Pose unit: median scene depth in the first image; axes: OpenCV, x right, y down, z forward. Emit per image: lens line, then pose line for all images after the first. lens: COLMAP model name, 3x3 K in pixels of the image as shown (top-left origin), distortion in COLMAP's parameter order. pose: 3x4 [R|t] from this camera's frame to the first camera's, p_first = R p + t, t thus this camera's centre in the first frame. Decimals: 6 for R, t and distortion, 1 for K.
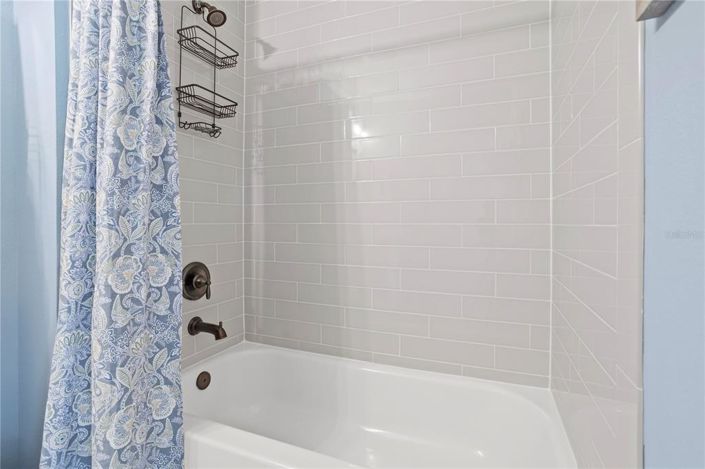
lens RADIAL K [[344.4, 0, 352.5], [0, 344.4, 234.5], [0, 0, 1]] dist [-0.062502, 0.041259]
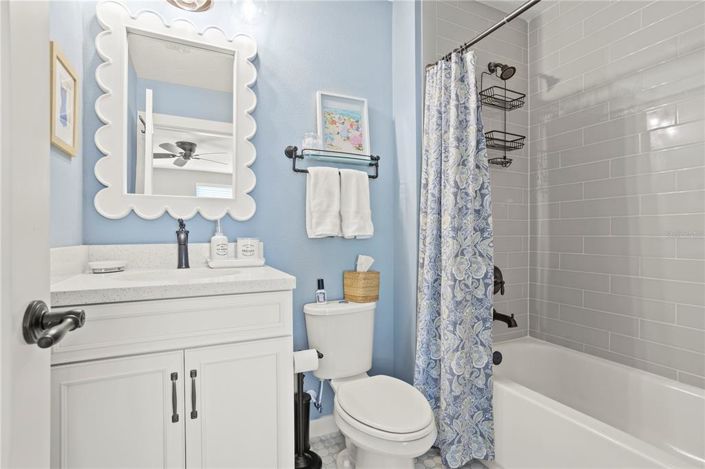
lens RADIAL K [[344.4, 0, 352.5], [0, 344.4, 234.5], [0, 0, 1]] dist [-0.062502, 0.041259]
pose [[0.743128, 0.002168, -0.669145, 0.018052], [-0.025634, 0.999353, -0.025230, 0.013211], [0.668658, 0.035902, 0.742703, -0.473646]]
